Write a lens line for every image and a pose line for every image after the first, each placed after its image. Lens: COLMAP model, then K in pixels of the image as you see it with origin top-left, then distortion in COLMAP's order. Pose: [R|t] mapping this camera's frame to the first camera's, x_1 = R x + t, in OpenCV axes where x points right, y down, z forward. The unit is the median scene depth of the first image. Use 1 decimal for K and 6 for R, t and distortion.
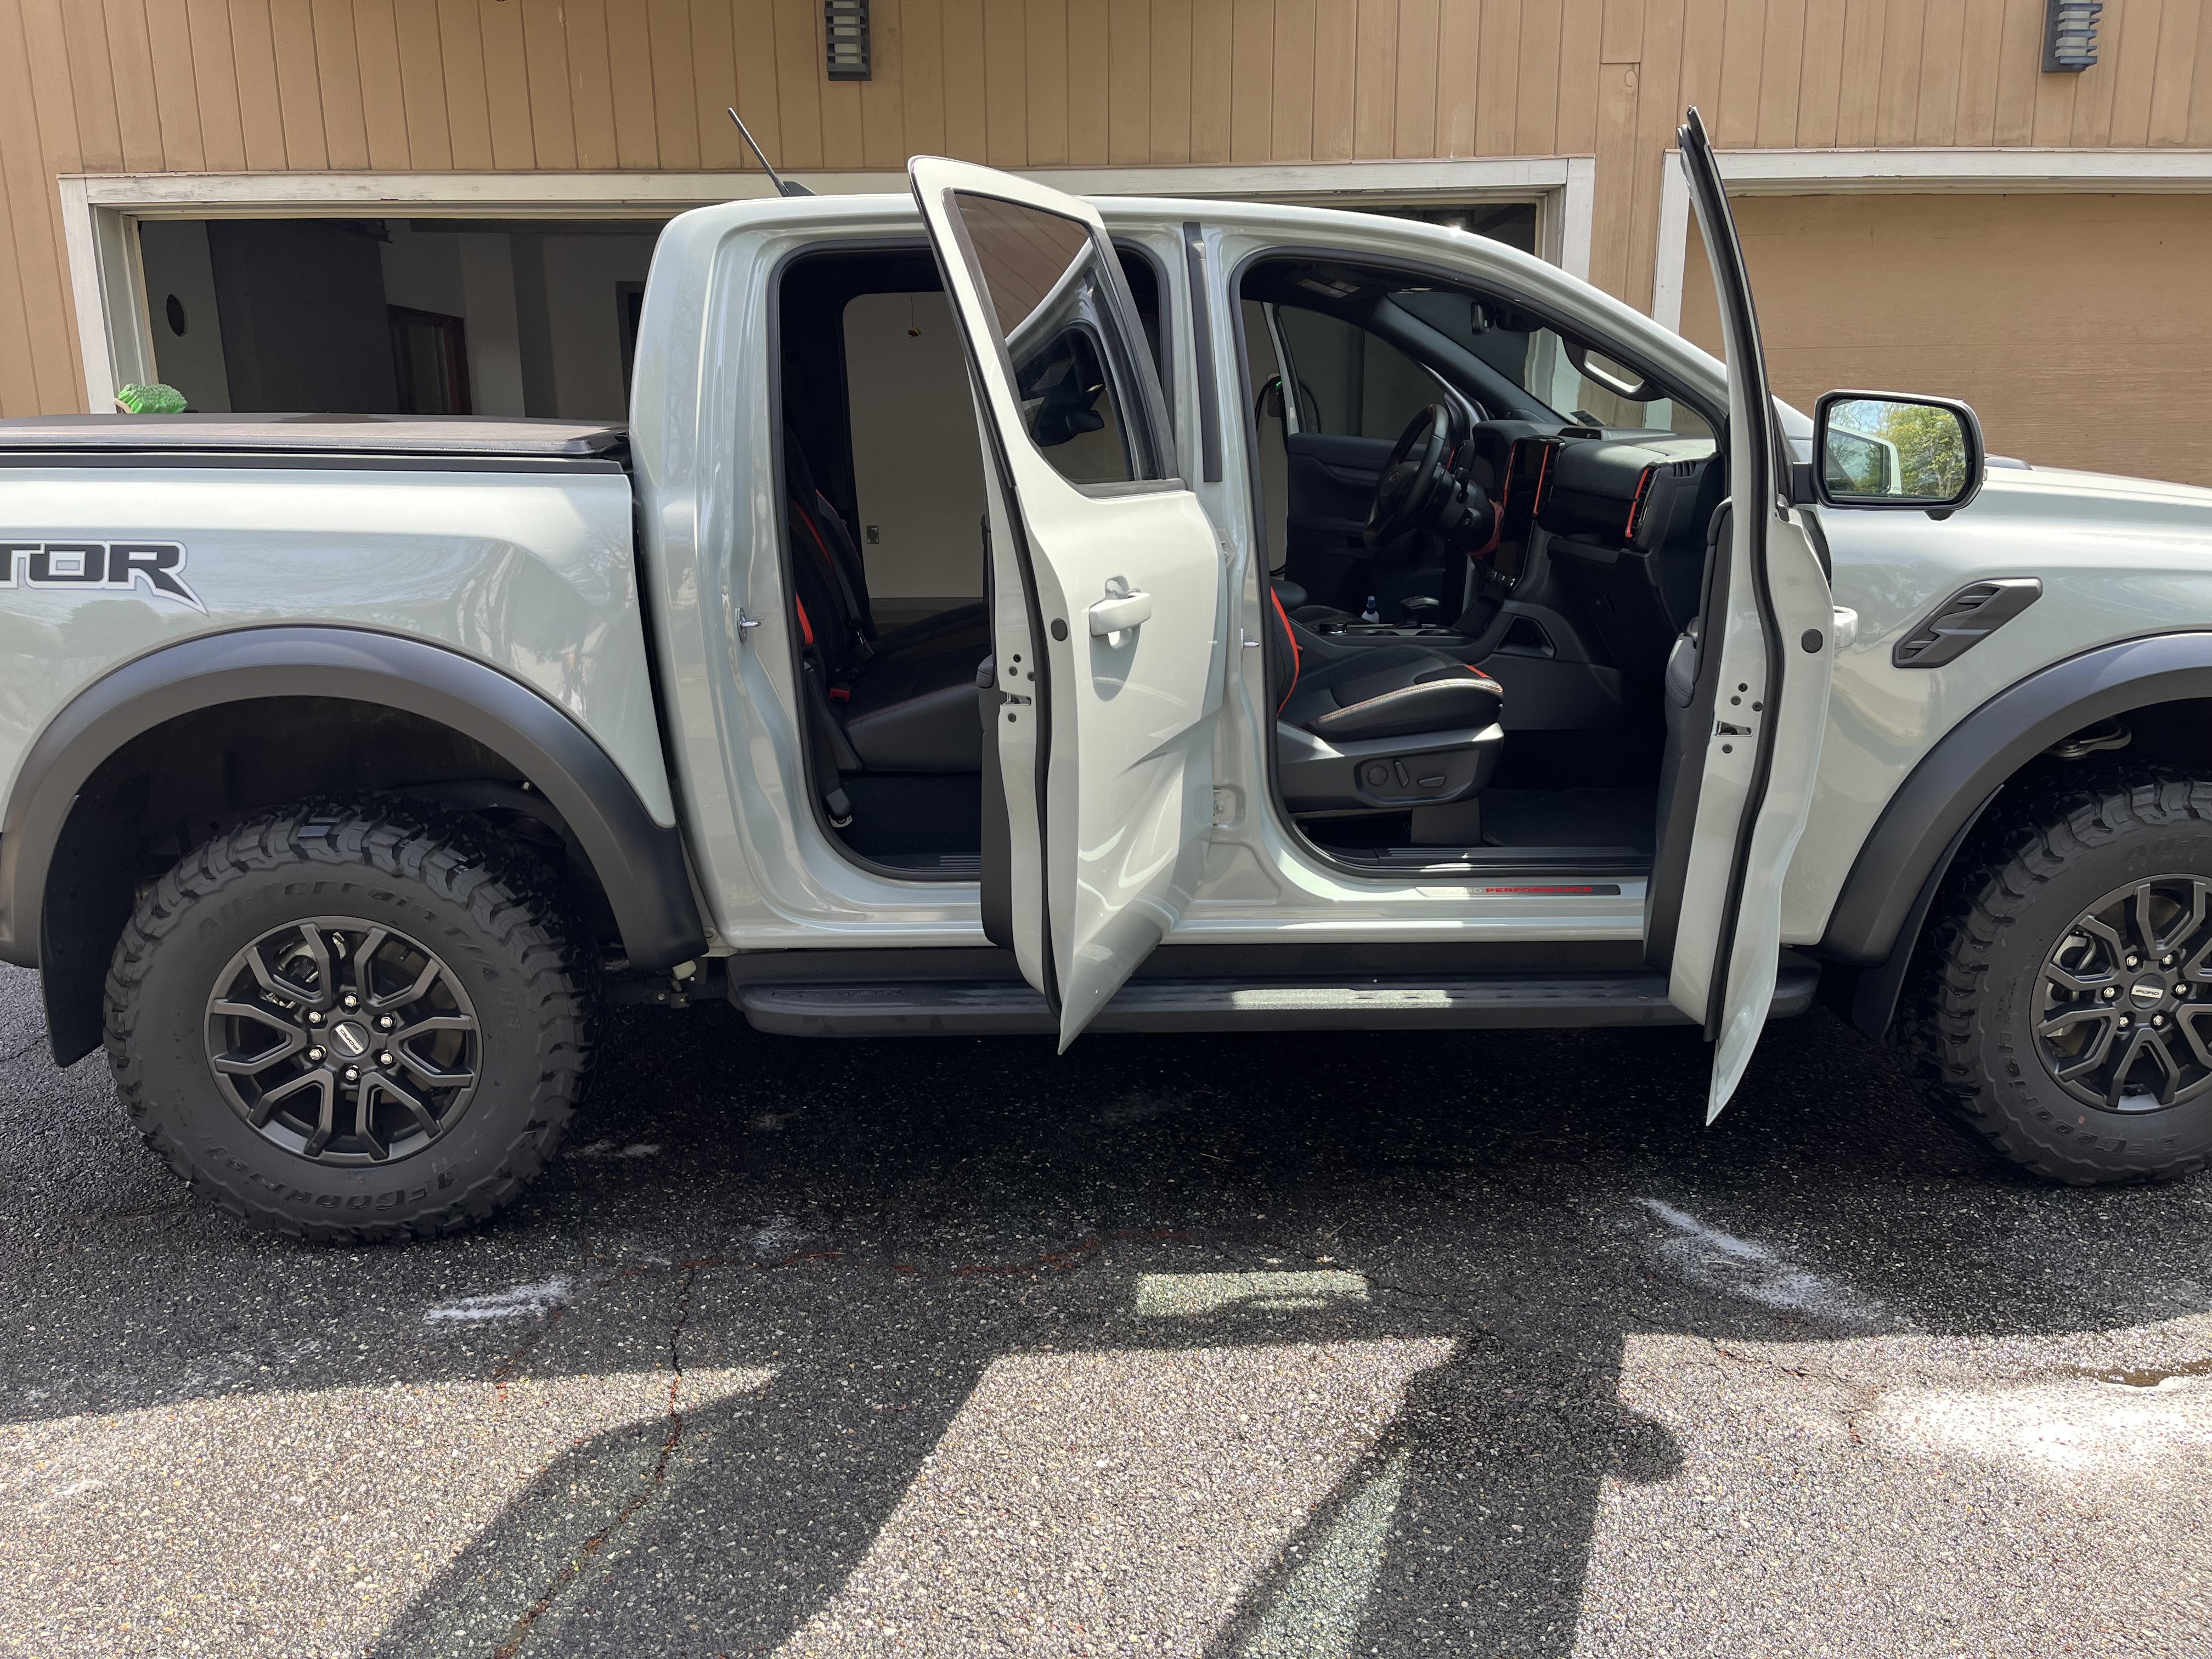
lens RADIAL K [[1695.6, 0, 1106.0], [0, 1695.6, 829.5], [0, 0, 1]] dist [0.004126, 0.004941]
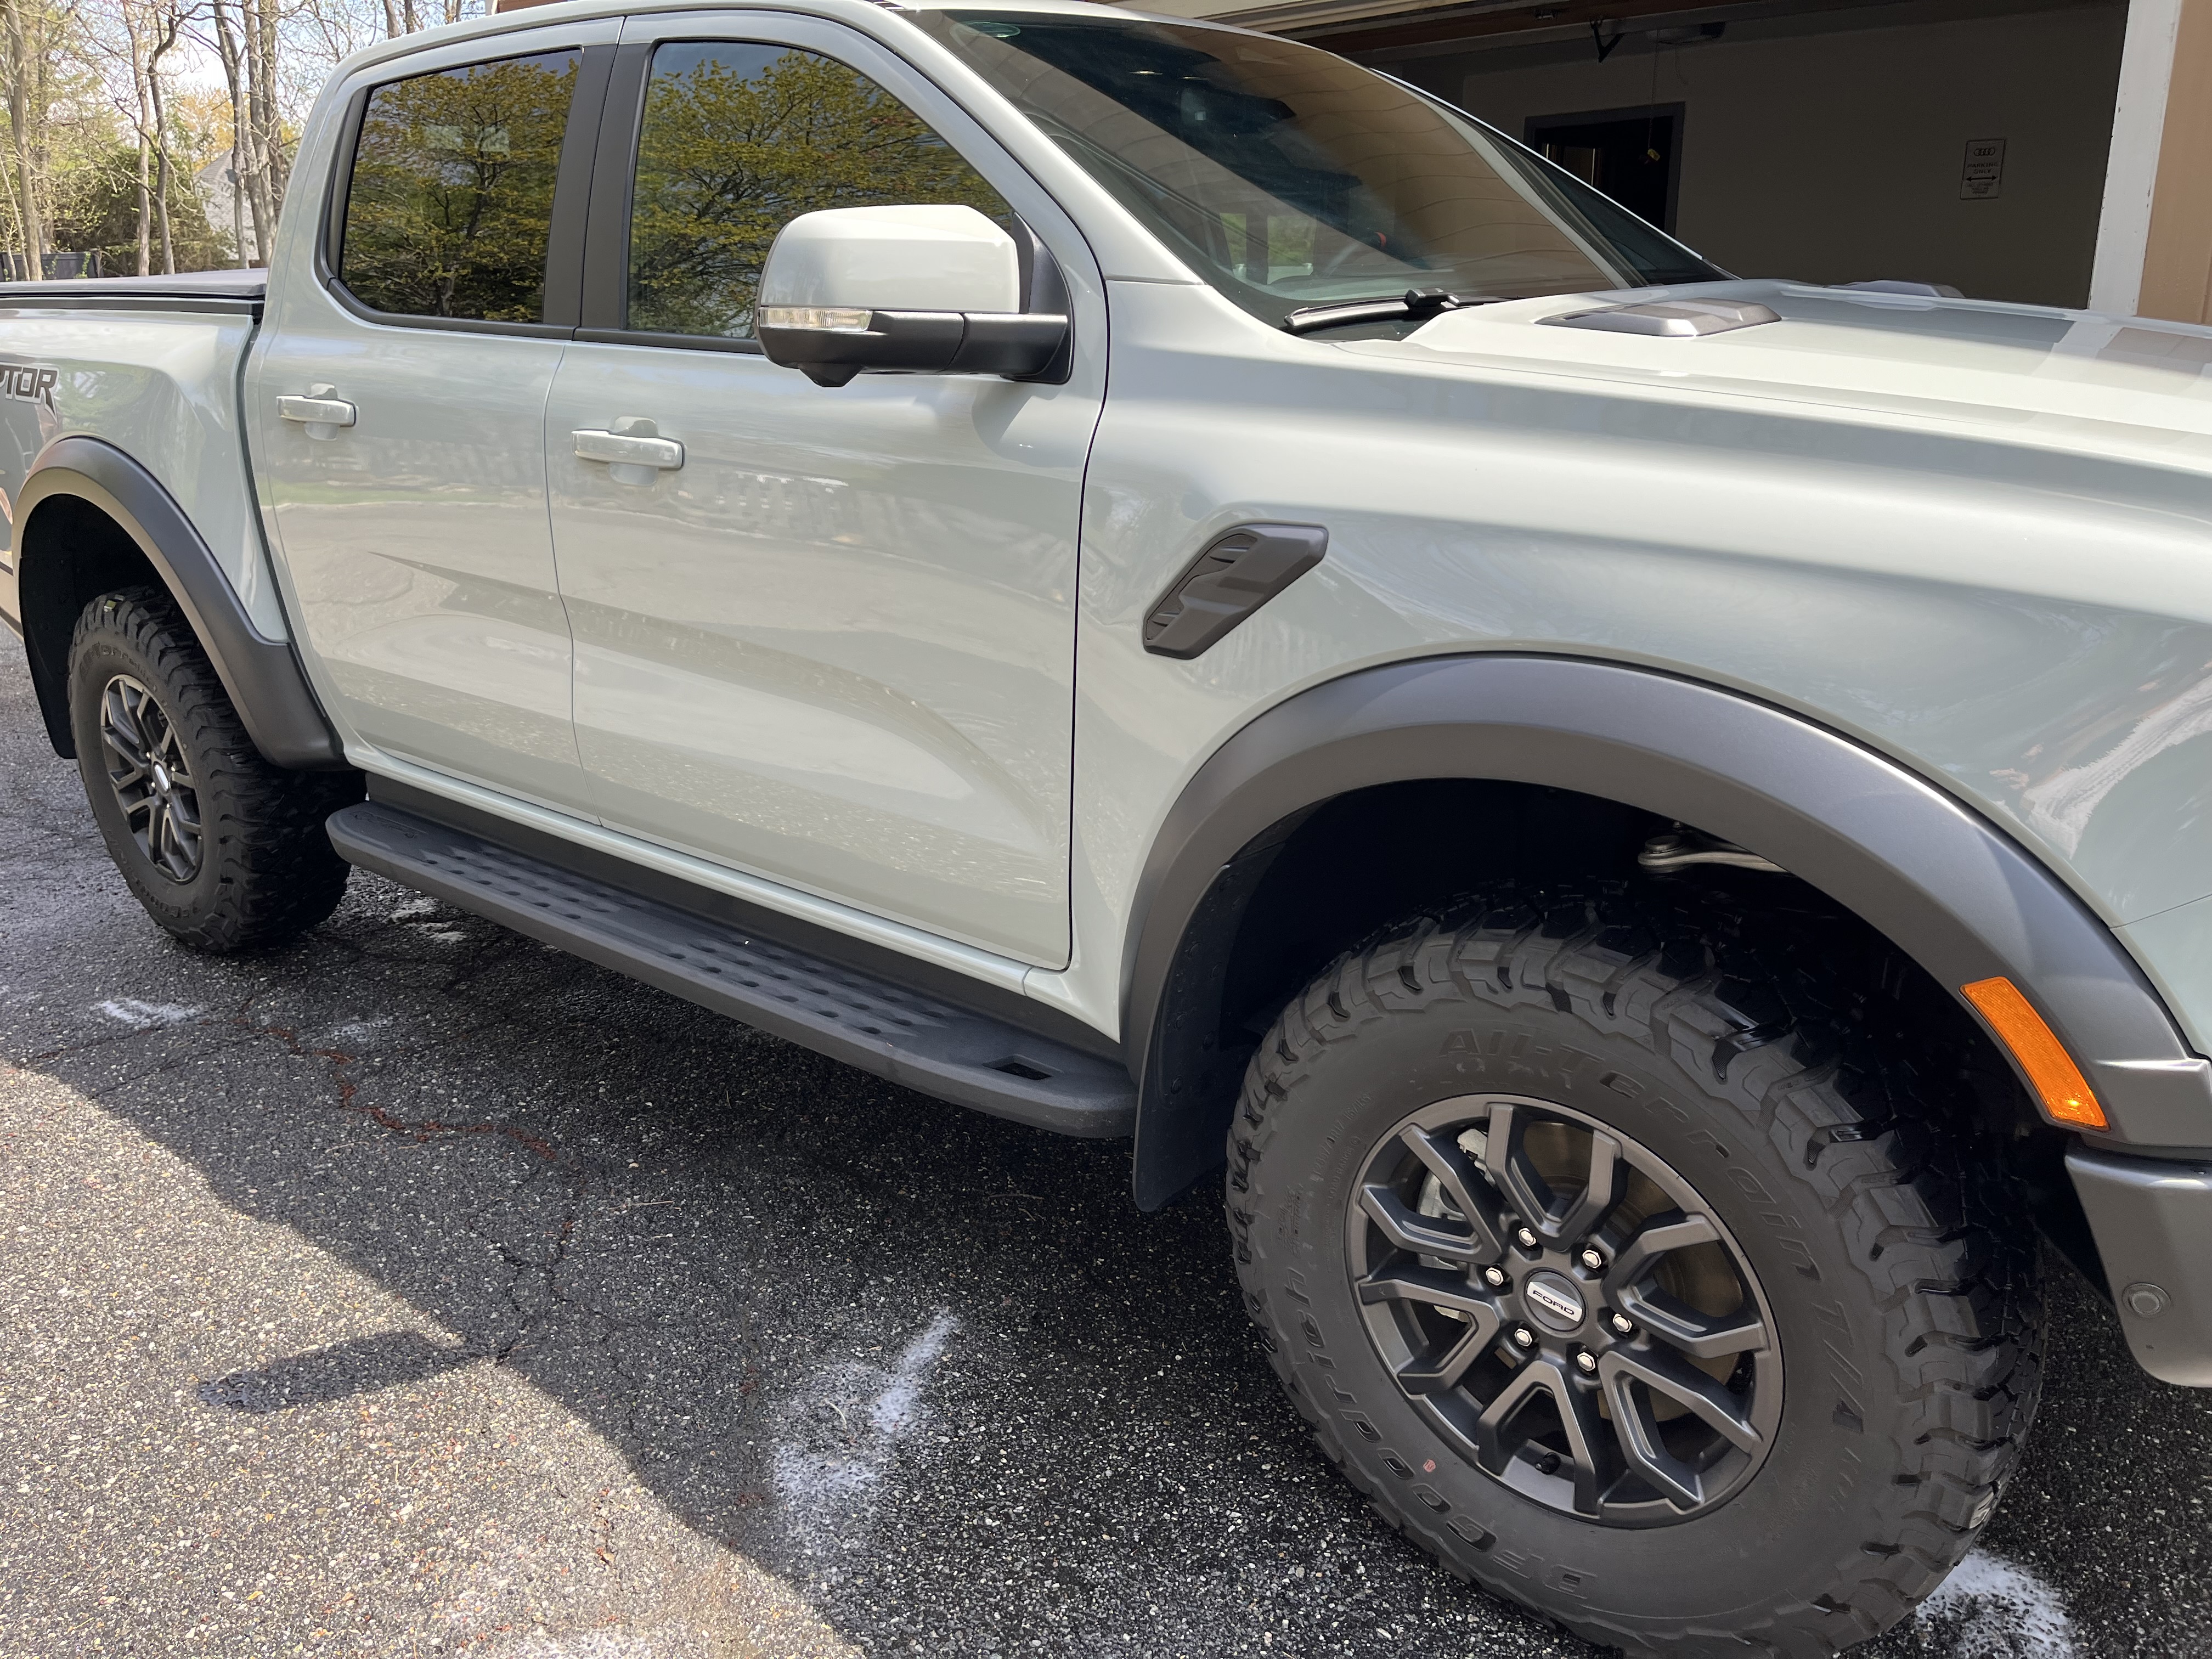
lens RADIAL K [[1735.7, 0, 1106.0], [0, 1735.7, 829.5], [0, 0, 1]] dist [-0.003771, -0.004226]
pose [[0.731963, 0.202807, -0.650461, 0.887172], [-0.149224, 0.979212, 0.137387, -0.116132], [0.664803, -0.003498, 0.747011, 0.508489]]
